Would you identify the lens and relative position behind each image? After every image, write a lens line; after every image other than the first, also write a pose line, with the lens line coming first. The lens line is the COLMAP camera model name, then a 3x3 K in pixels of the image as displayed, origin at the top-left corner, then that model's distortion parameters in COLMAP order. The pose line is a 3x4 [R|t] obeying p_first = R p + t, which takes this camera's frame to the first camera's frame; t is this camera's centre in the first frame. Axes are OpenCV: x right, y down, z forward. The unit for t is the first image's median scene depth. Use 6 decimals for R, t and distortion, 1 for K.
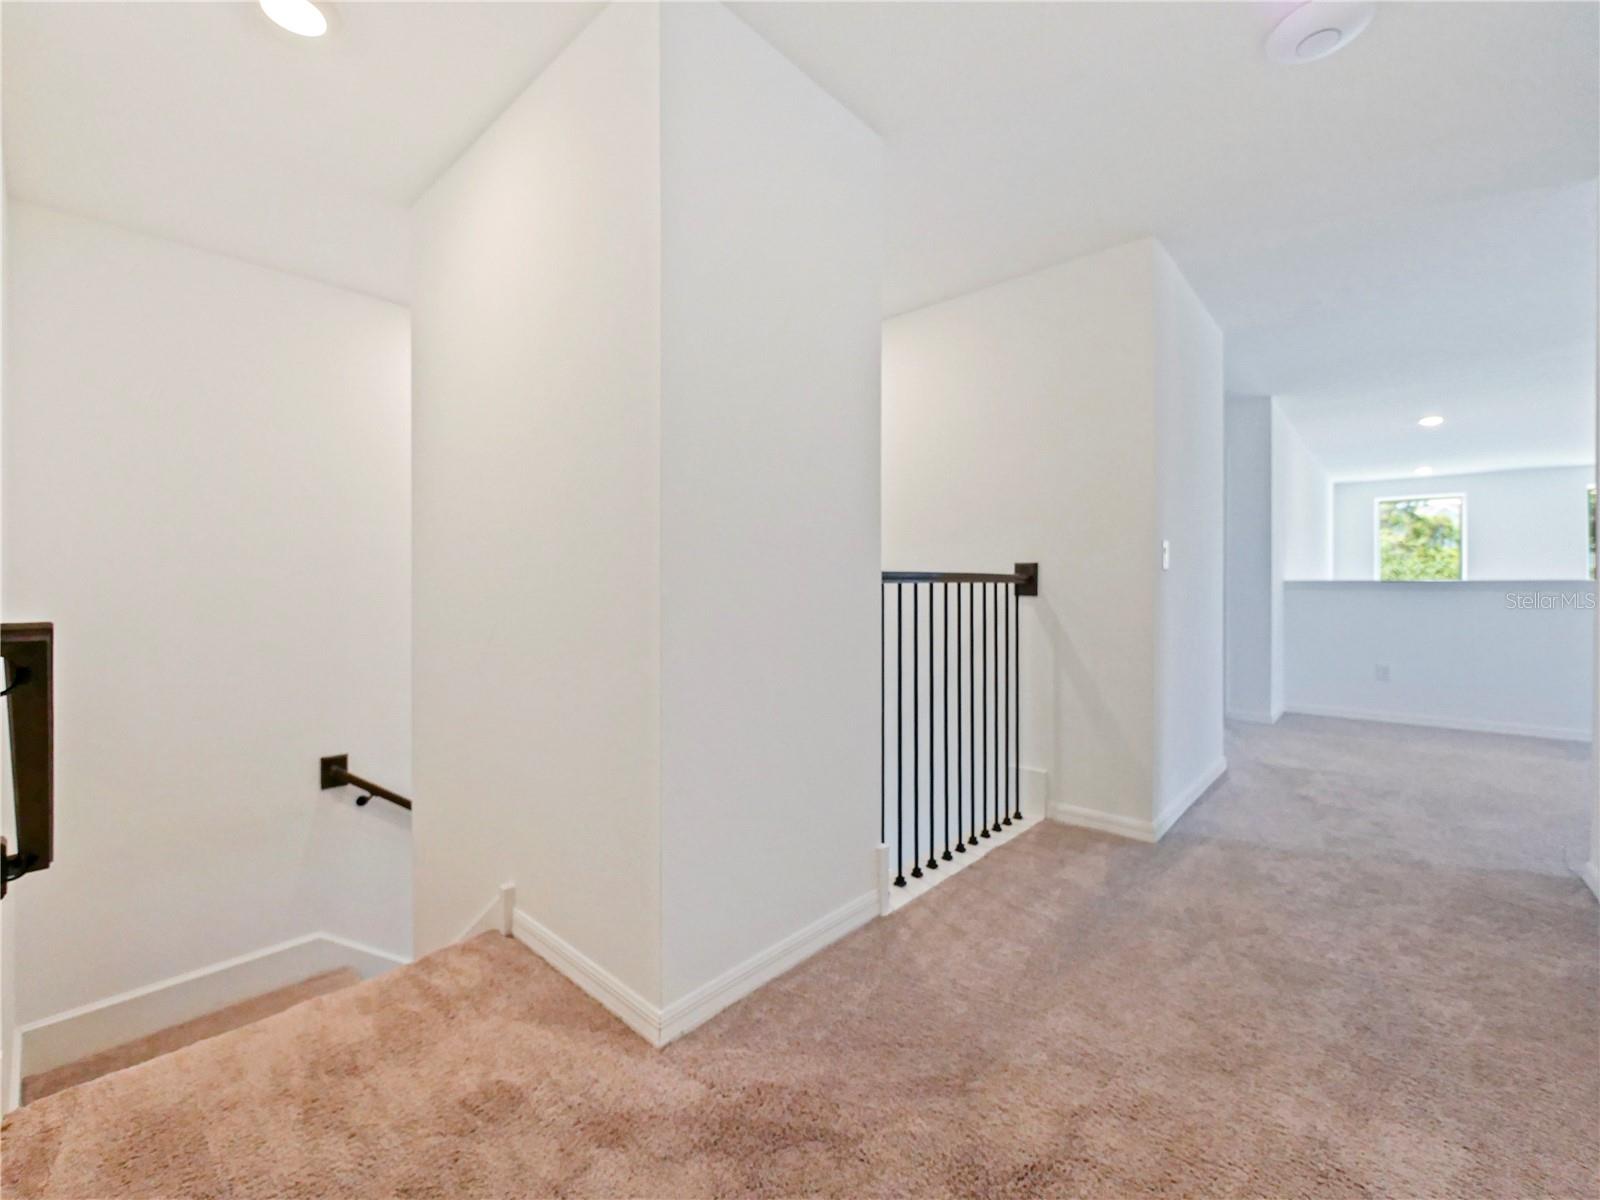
lens RADIAL K [[698.4, 0, 796.2], [0, 698.4, 593.8], [0, 0, 1]] dist [-0.000241, -0.000674]
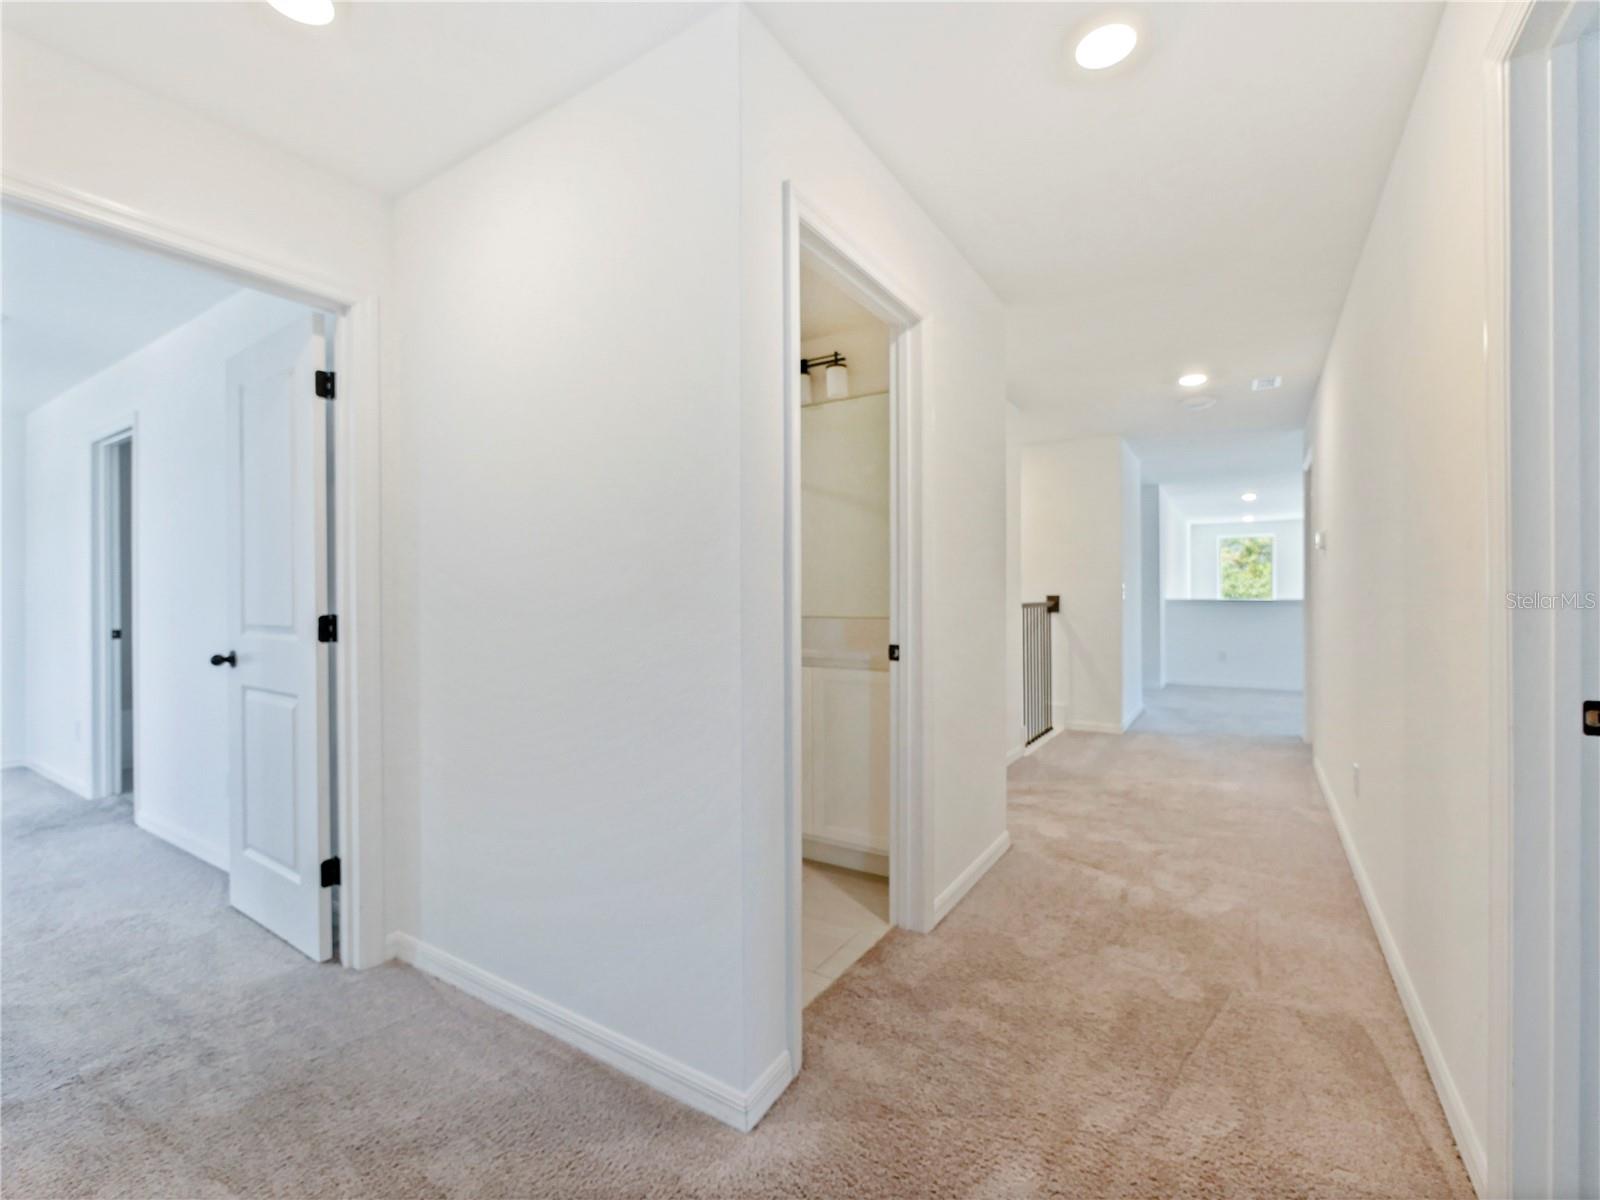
lens RADIAL K [[698.4, 0, 809.9], [0, 698.4, 600.2], [0, 0, 1]] dist [-0.000241, -0.000674]
pose [[0.986757, -0.003799, 0.162159, -0.338414], [0.004410, 0.999984, -0.003408, -0.015305], [-0.162143, 0.004078, 0.986759, -0.410239]]
